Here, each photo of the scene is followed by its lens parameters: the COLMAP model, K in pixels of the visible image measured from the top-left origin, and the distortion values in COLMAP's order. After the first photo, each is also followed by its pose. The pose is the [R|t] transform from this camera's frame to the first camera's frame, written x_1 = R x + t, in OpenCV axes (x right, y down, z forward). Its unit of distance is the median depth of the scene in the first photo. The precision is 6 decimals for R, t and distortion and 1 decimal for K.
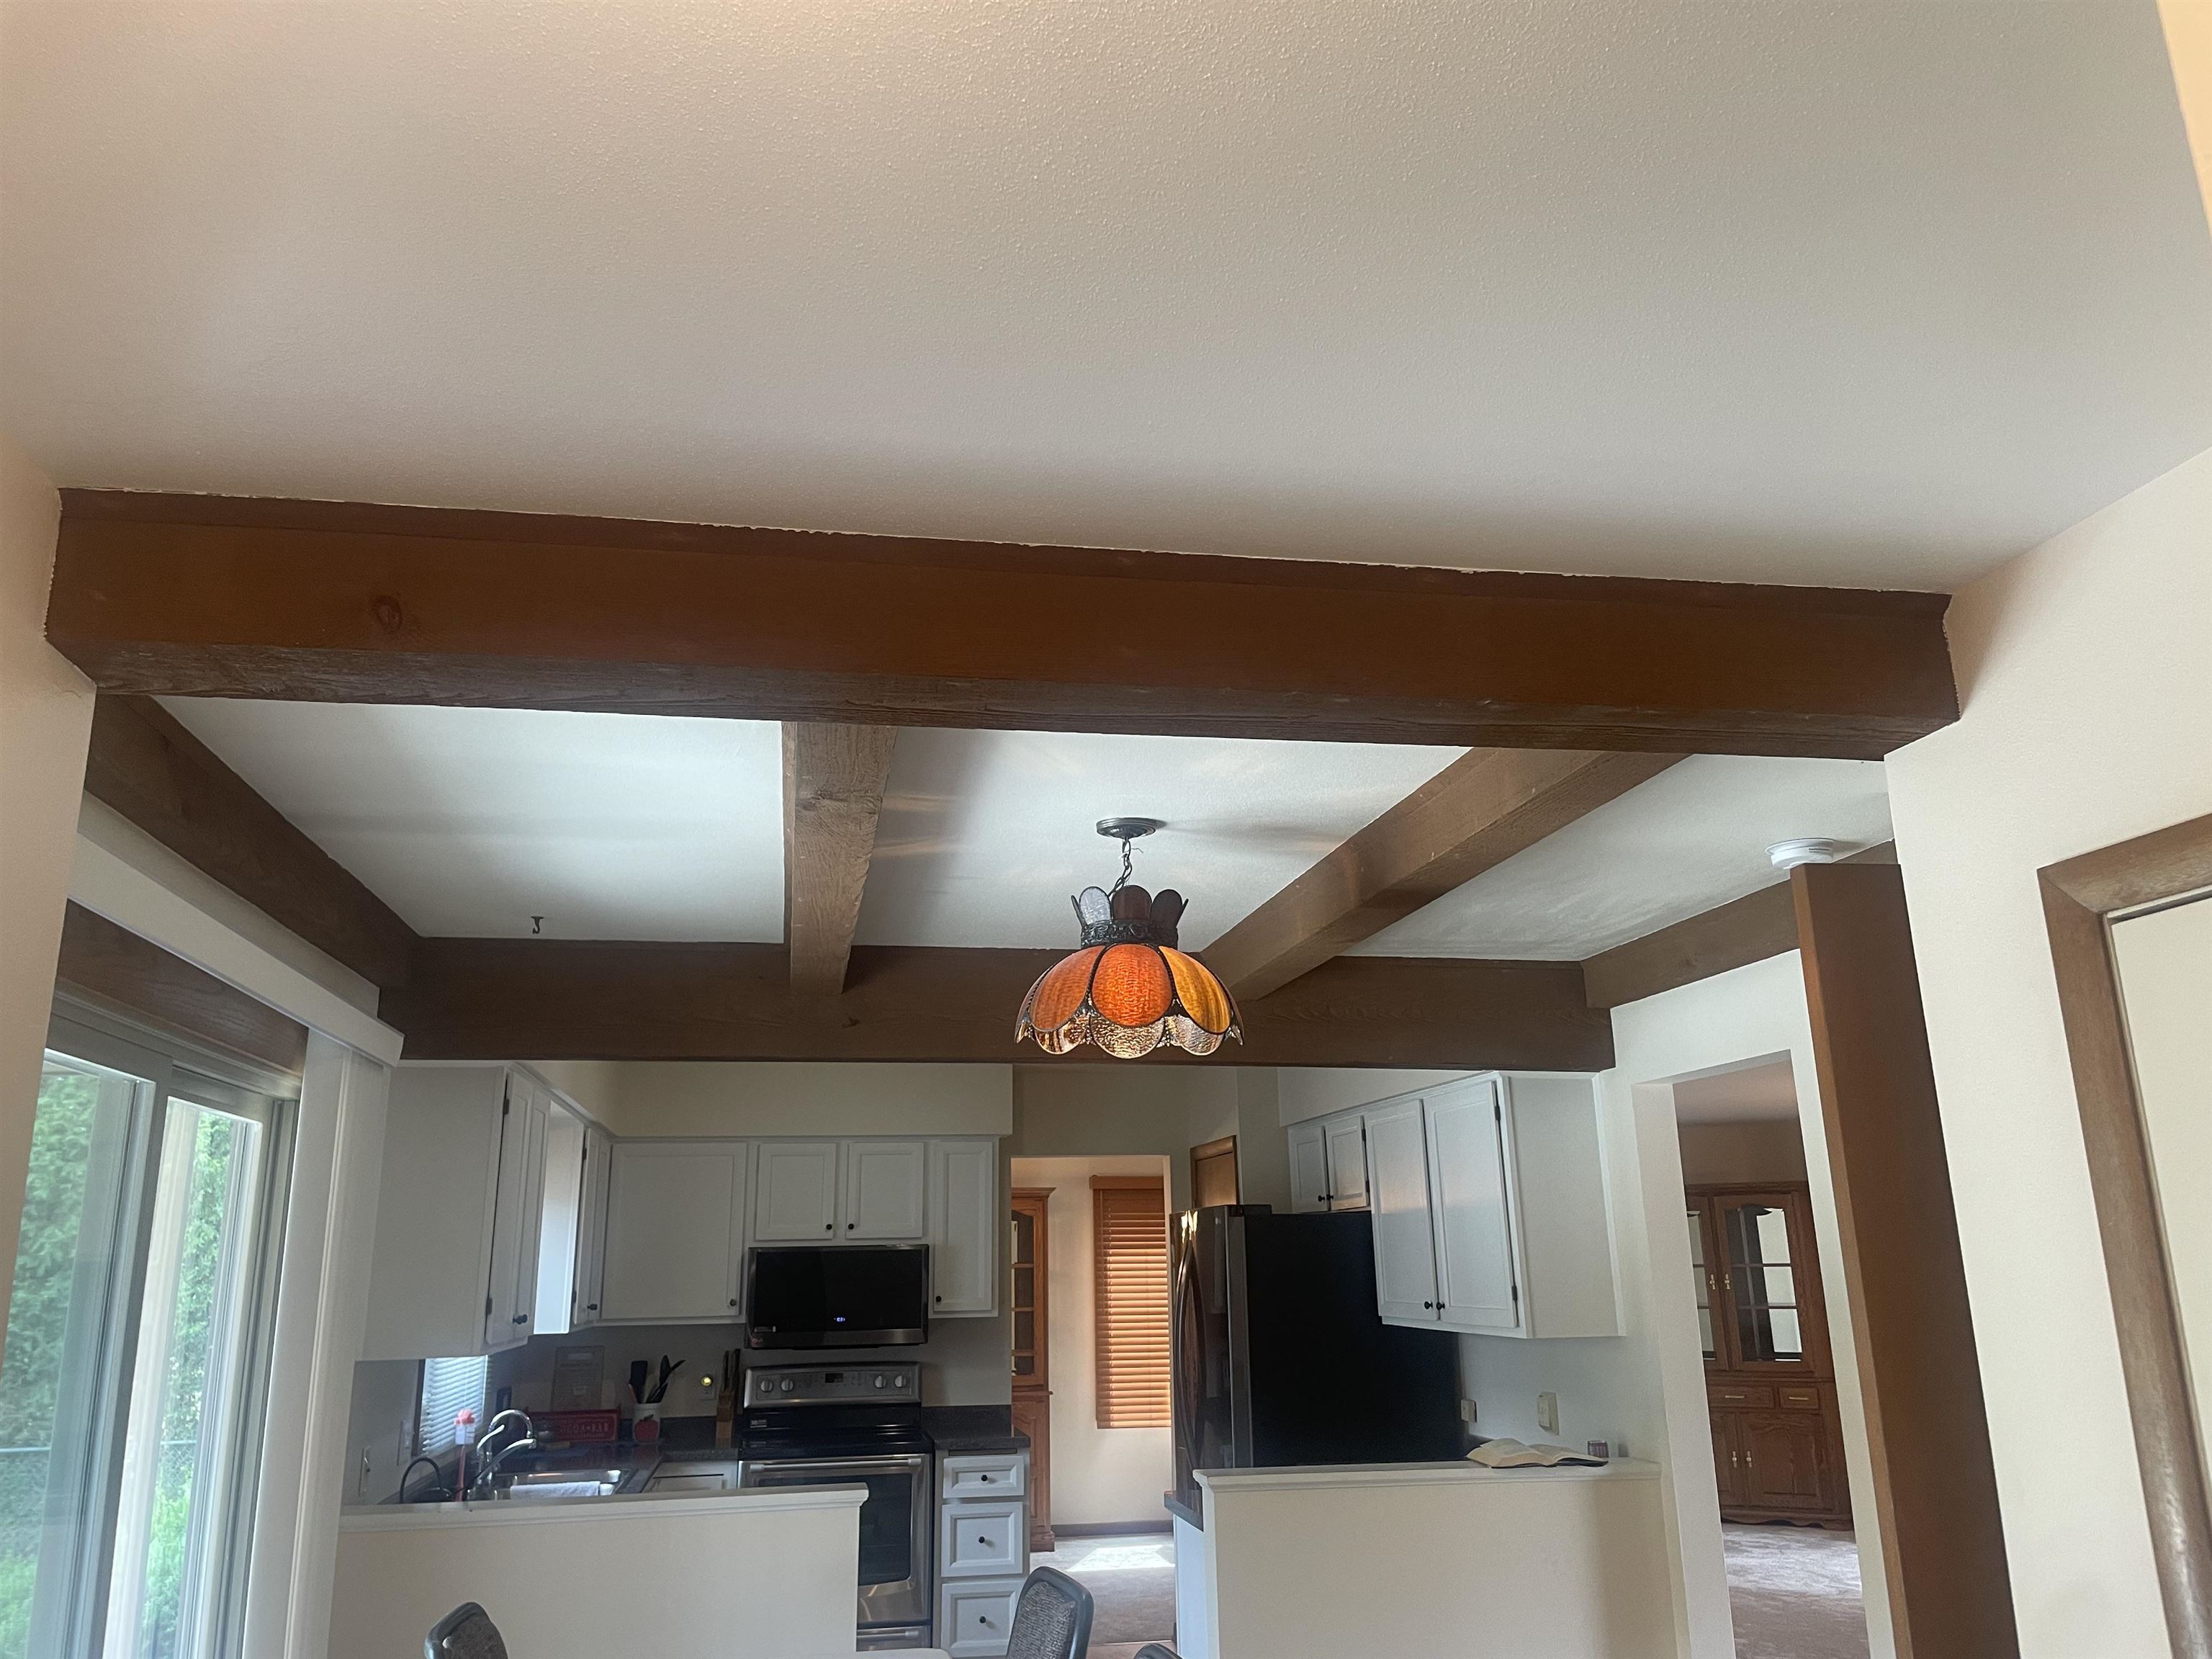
lens RADIAL K [[1674.9, 0, 1105.2], [0, 1674.9, 816.8], [0, 0, 1]] dist [0.007903, 0.002835]
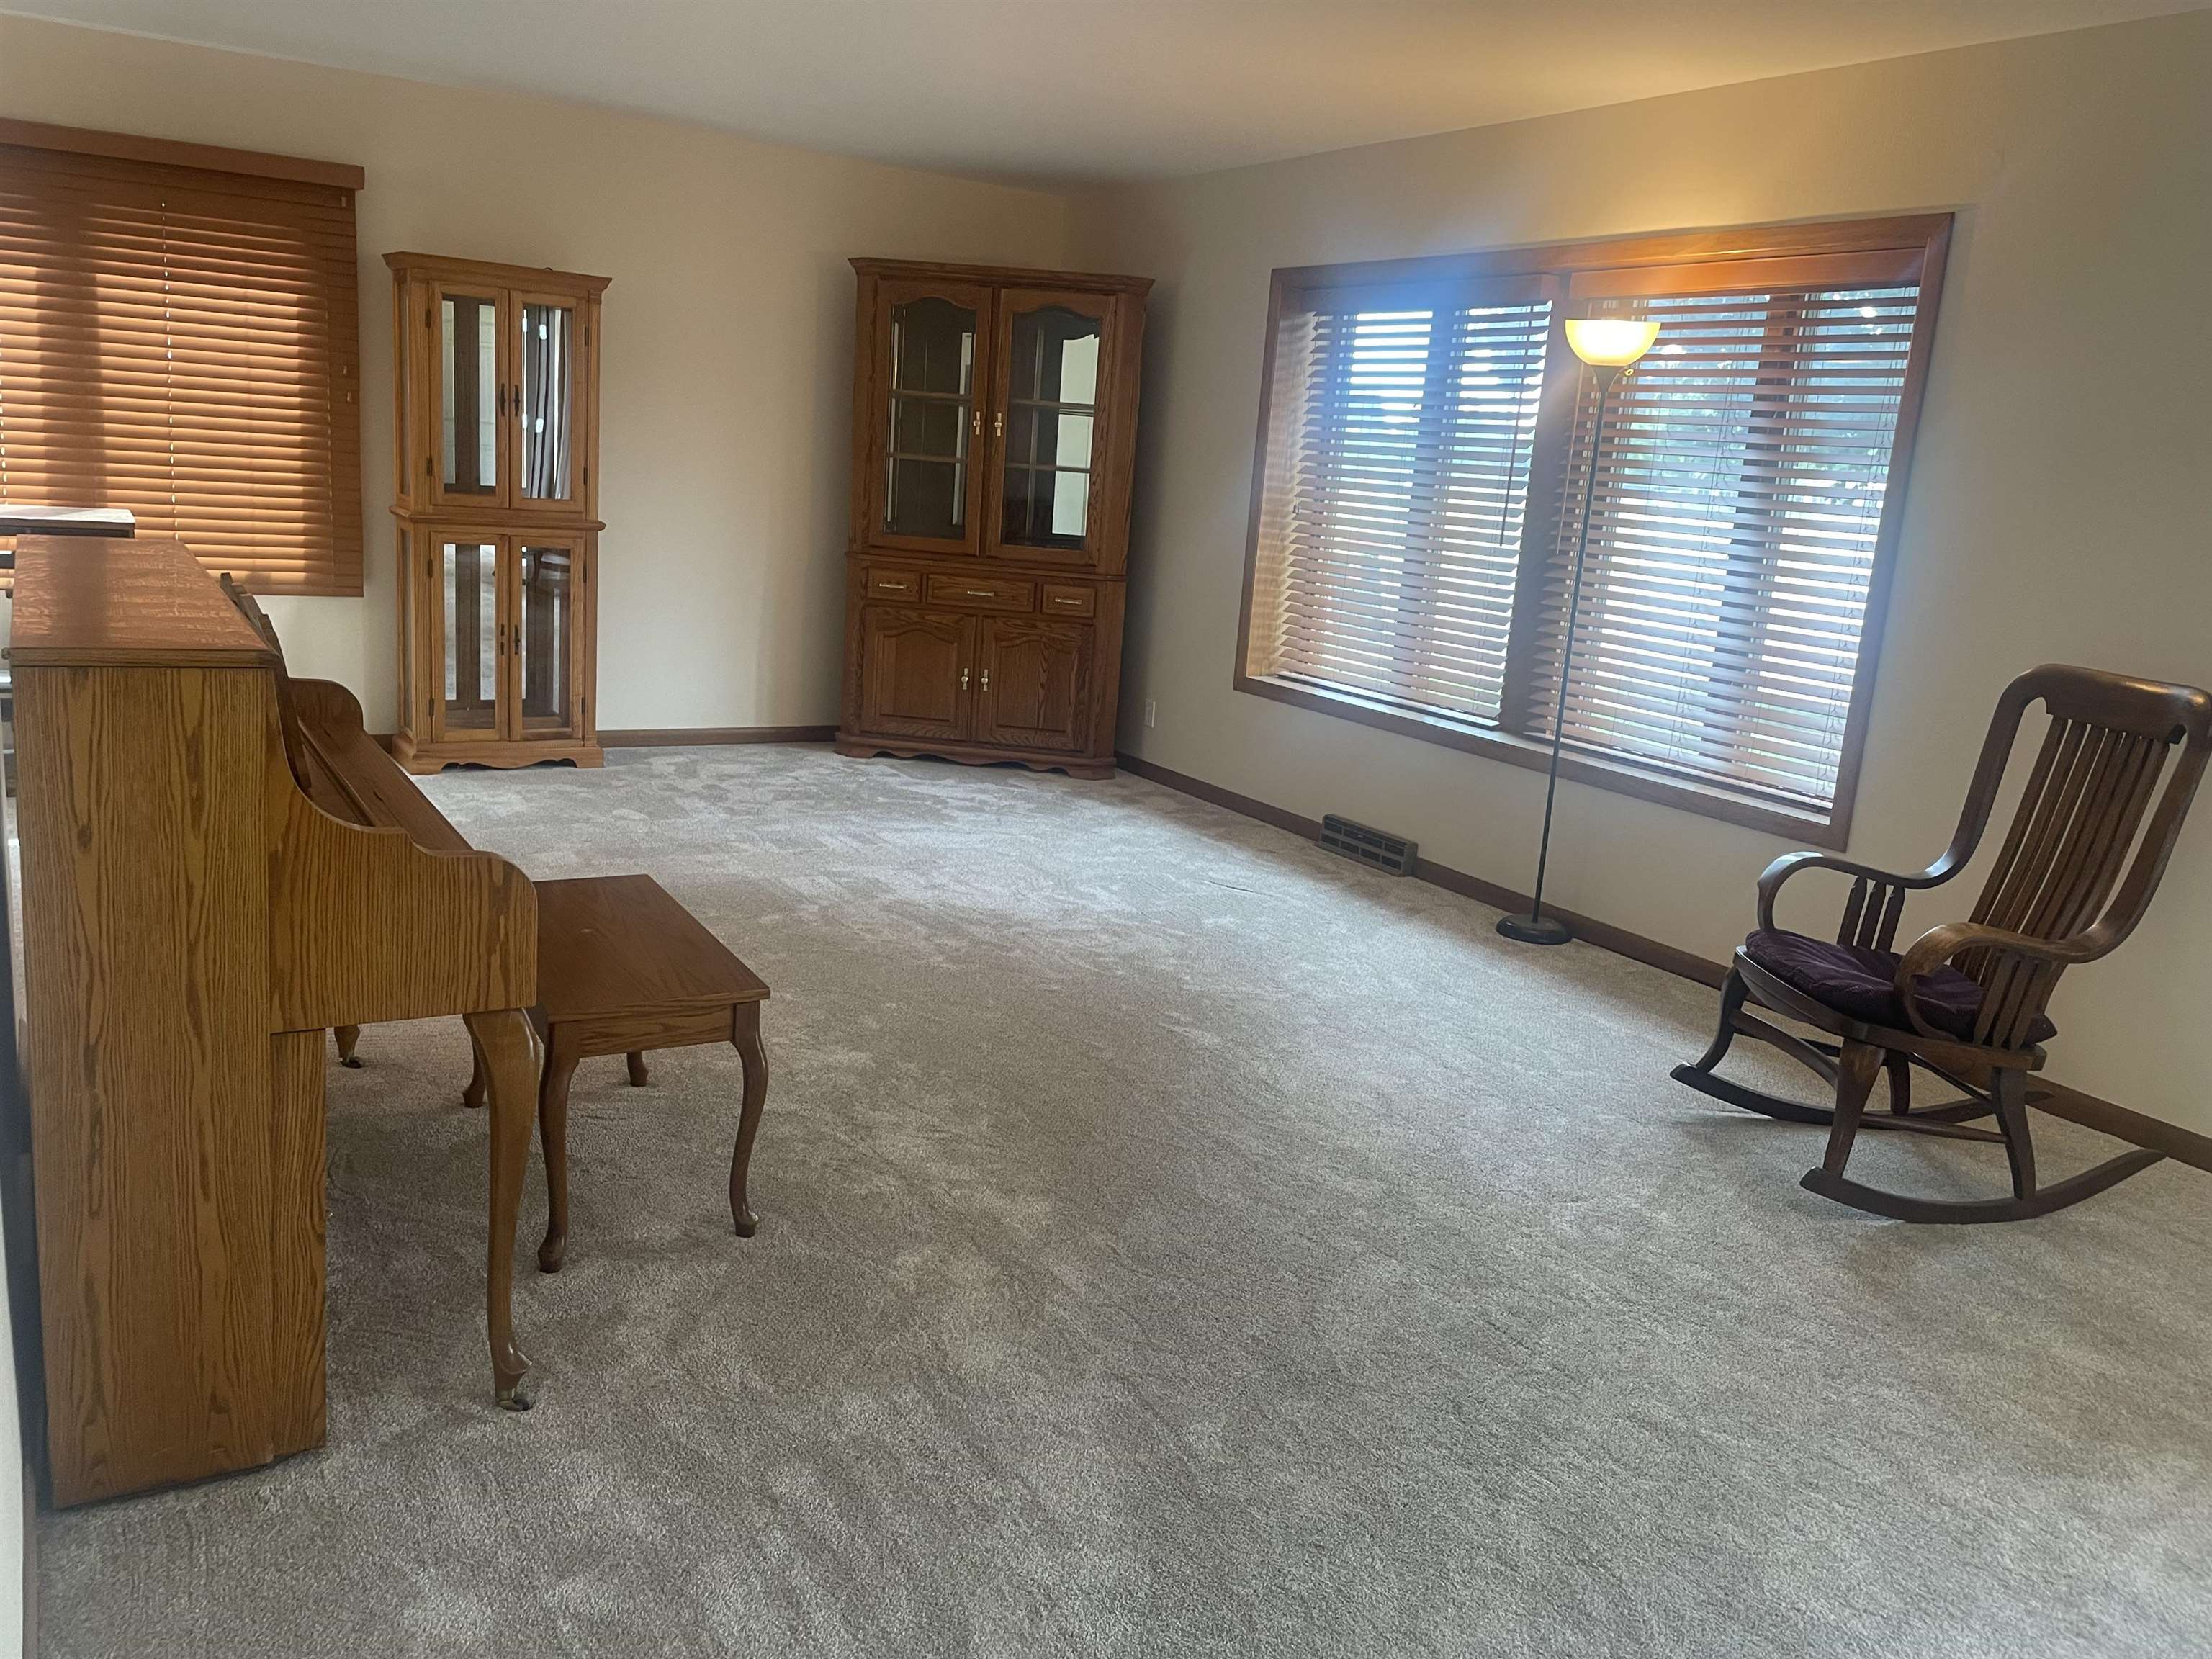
lens RADIAL K [[1674.9, 0, 1105.2], [0, 1674.9, 816.8], [0, 0, 1]] dist [0.007903, 0.002835]
pose [[0.925147, 0.011972, 0.379419, 0.171638], [-0.185854, 0.885800, 0.425224, 0.133486], [-0.330999, -0.463912, 0.821721, 0.399924]]
